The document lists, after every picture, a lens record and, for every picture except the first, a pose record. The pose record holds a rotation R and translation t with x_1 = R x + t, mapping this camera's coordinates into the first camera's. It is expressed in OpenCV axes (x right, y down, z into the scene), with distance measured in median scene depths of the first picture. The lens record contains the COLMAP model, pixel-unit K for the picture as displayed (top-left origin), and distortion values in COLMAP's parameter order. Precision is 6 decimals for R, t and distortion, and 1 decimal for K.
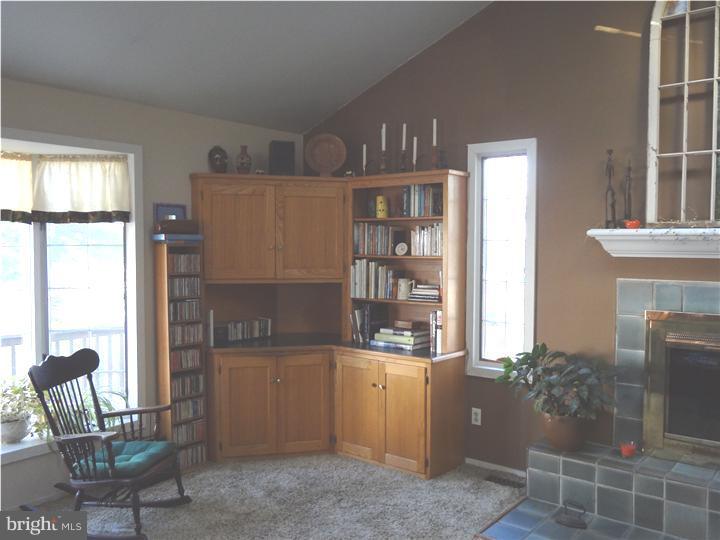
lens RADIAL K [[617.1, 0, 360.7], [0, 617.1, 271.6], [0, 0, 1]] dist [-0.004096, -0.000348]
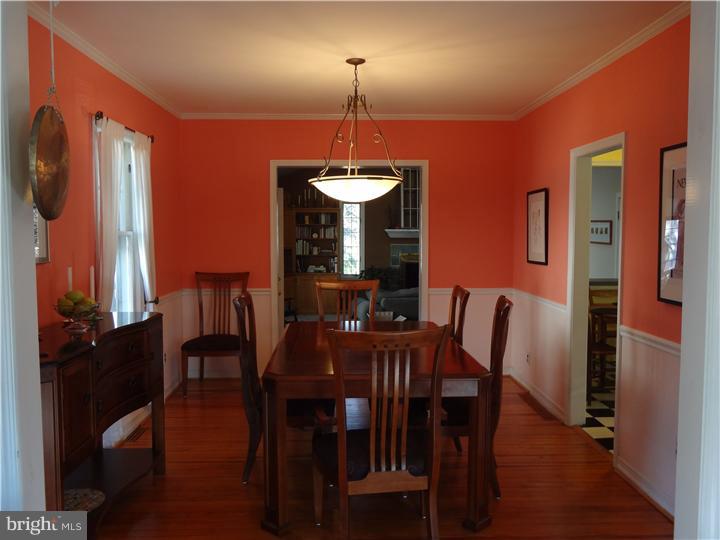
lens RADIAL K [[617.1, 0, 359.8], [0, 617.1, 269.4], [0, 0, 1]] dist [-0.004096, -0.000348]
pose [[0.775522, -0.044848, 0.629726, -1.536837], [0.028497, 0.998944, 0.036048, 0.019156], [-0.630677, -0.010010, 0.775981, -1.246474]]
